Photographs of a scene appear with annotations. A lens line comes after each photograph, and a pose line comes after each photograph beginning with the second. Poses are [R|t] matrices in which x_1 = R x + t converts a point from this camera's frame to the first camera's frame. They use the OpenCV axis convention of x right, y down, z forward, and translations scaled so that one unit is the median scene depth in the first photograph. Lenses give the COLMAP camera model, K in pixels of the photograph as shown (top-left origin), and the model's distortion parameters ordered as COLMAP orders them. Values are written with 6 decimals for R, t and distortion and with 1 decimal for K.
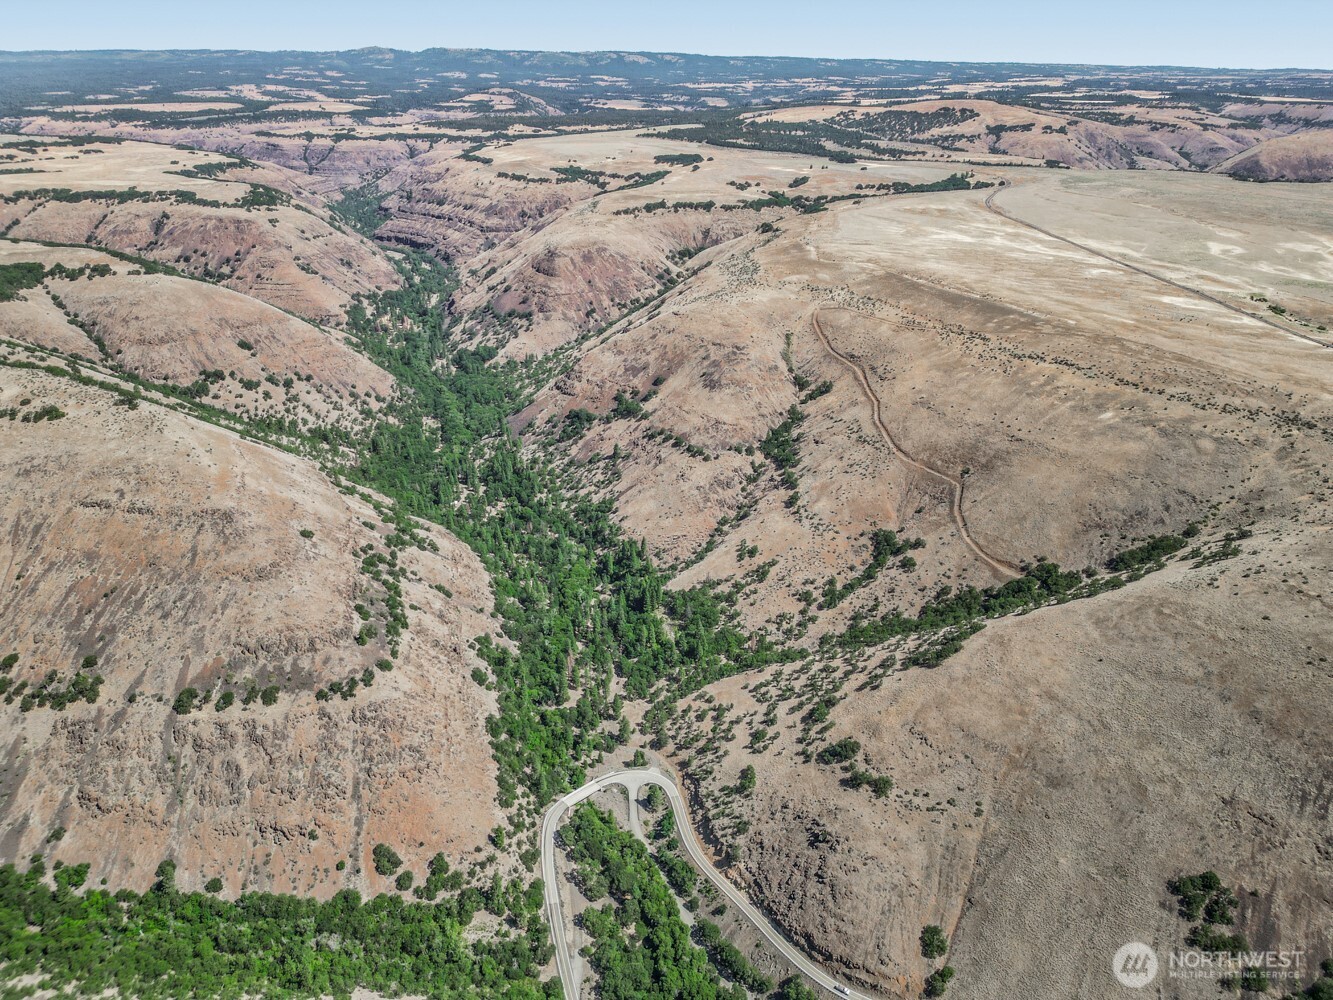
lens RADIAL K [[931.6, 0, 667.7], [0, 931.6, 497.1], [0, 0, 1]] dist [0.069898, -0.065240]
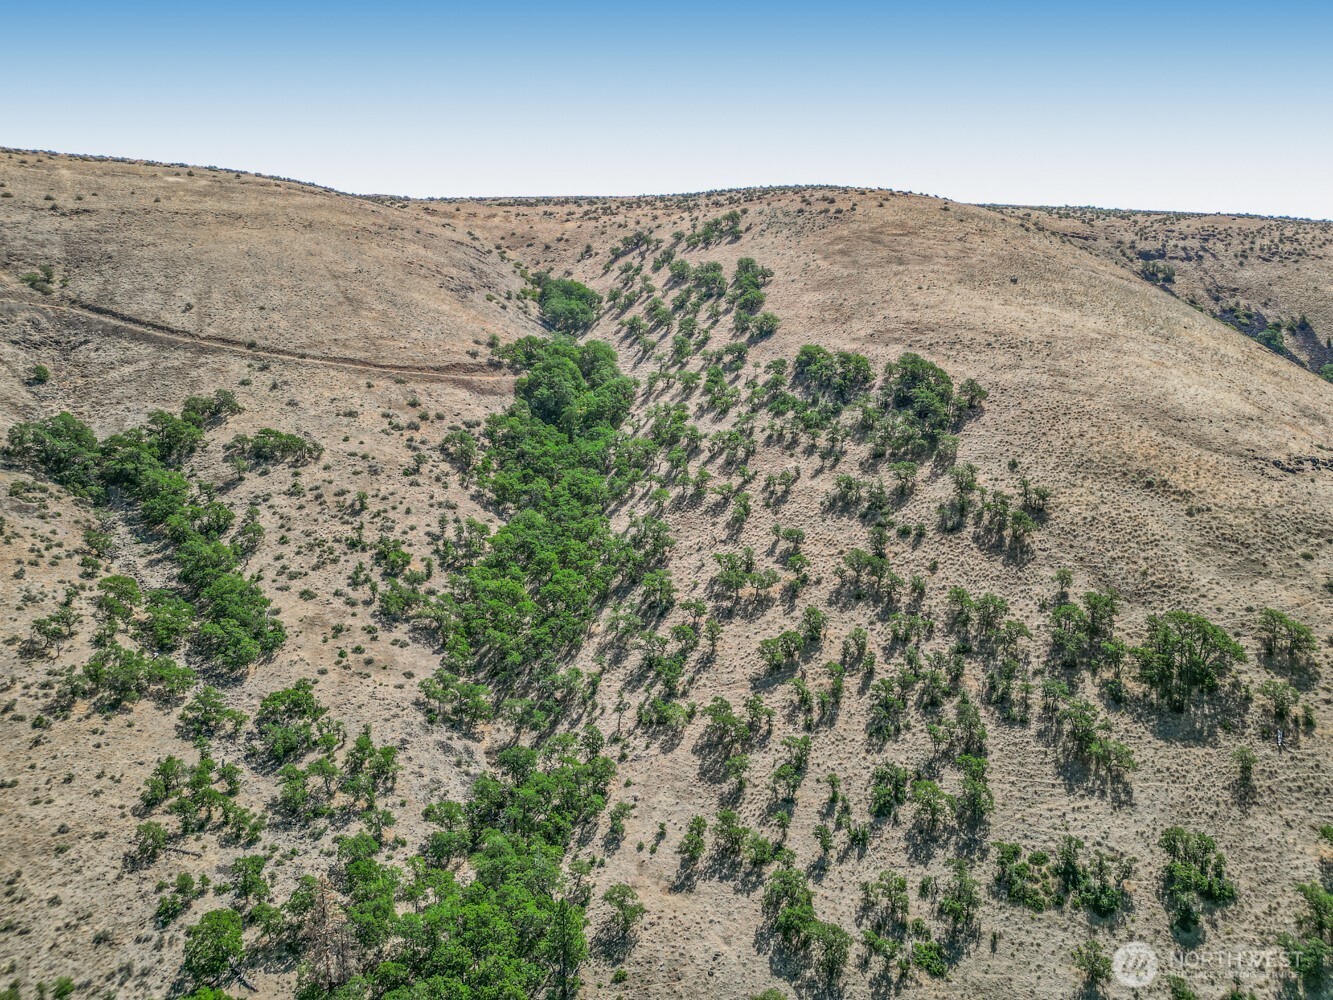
lens RADIAL K [[931.6, 0, 666.6], [0, 931.6, 493.1], [0, 0, 1]] dist [0.069898, -0.065240]
pose [[-0.022681, -0.170044, 0.985175, -0.040071], [0.407558, 0.898254, 0.164424, 0.078214], [-0.912898, 0.405246, 0.048929, 0.798520]]
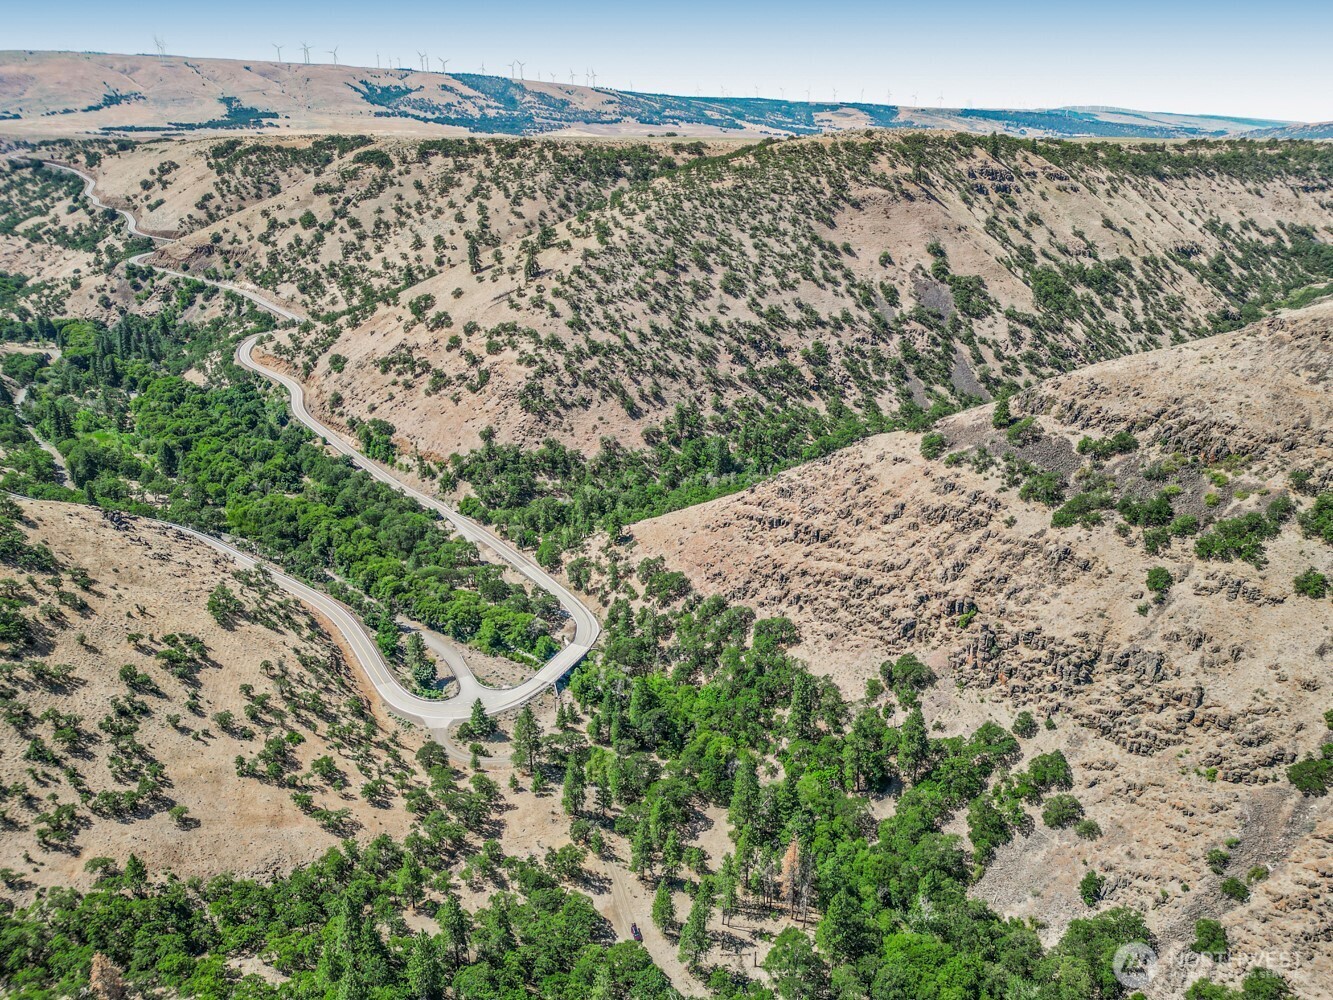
lens RADIAL K [[931.6, 0, 666.2], [0, 931.6, 501.1], [0, 0, 1]] dist [0.069898, -0.065240]
pose [[-0.924025, 0.126177, -0.360912, 0.027503], [-0.170770, 0.708375, 0.684867, -0.103299], [0.342075, 0.694467, -0.633008, 0.973848]]
